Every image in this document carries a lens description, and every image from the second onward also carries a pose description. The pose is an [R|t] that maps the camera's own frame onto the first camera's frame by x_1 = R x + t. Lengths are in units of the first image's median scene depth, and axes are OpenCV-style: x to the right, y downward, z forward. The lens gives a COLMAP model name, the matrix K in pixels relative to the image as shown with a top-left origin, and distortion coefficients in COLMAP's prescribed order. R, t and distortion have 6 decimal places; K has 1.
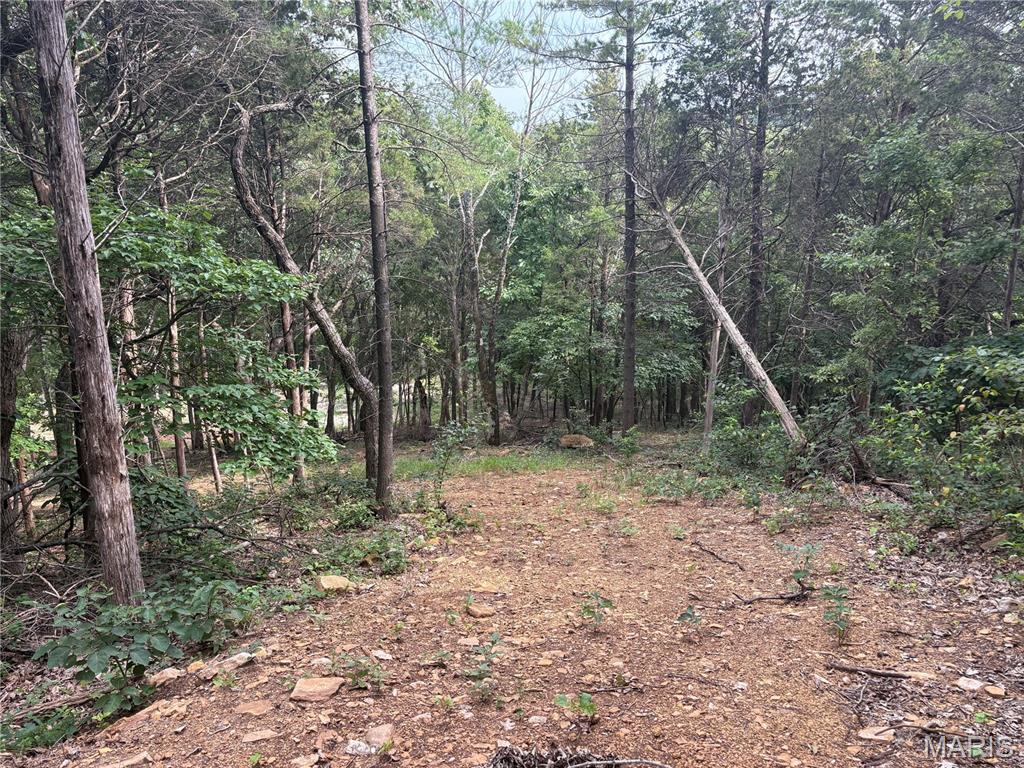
lens RADIAL K [[764.3, 0, 512.0], [0, 764.3, 384.0], [0, 0, 1]] dist [0.044907, -0.047463]
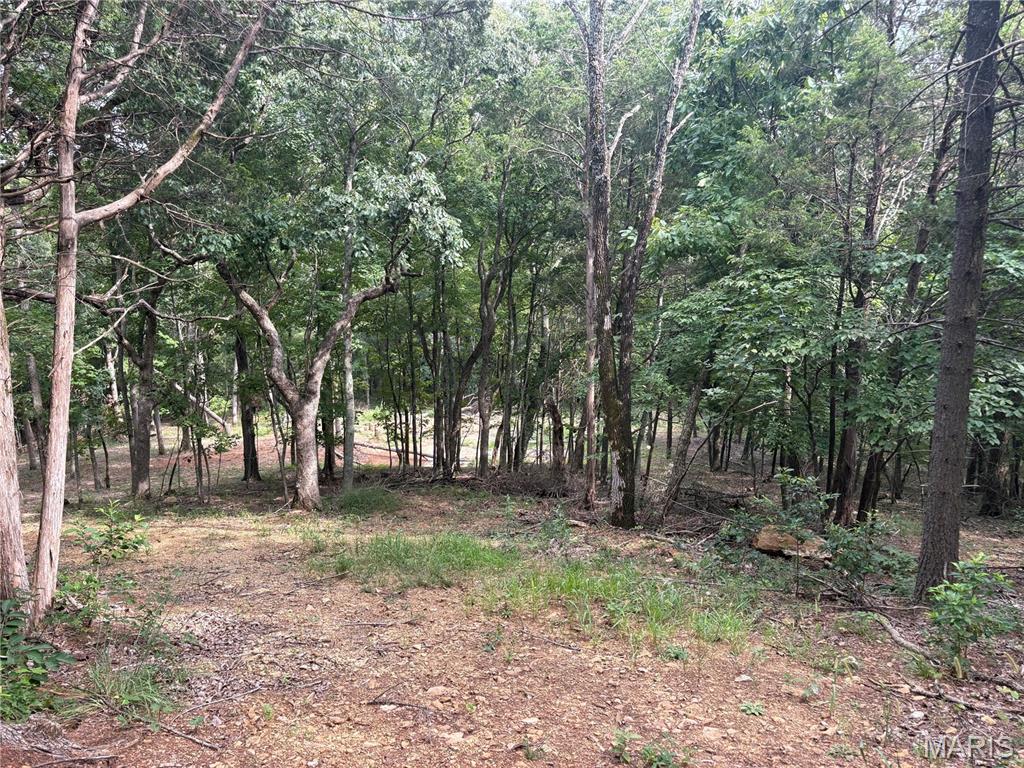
lens RADIAL K [[764.3, 0, 512.0], [0, 764.3, 384.0], [0, 0, 1]] dist [0.044907, -0.047463]
pose [[0.956525, 0.063563, -0.284641, 0.047610], [-0.077610, 0.996247, -0.038335, 0.010481], [0.281135, 0.058759, 0.957868, 0.495056]]
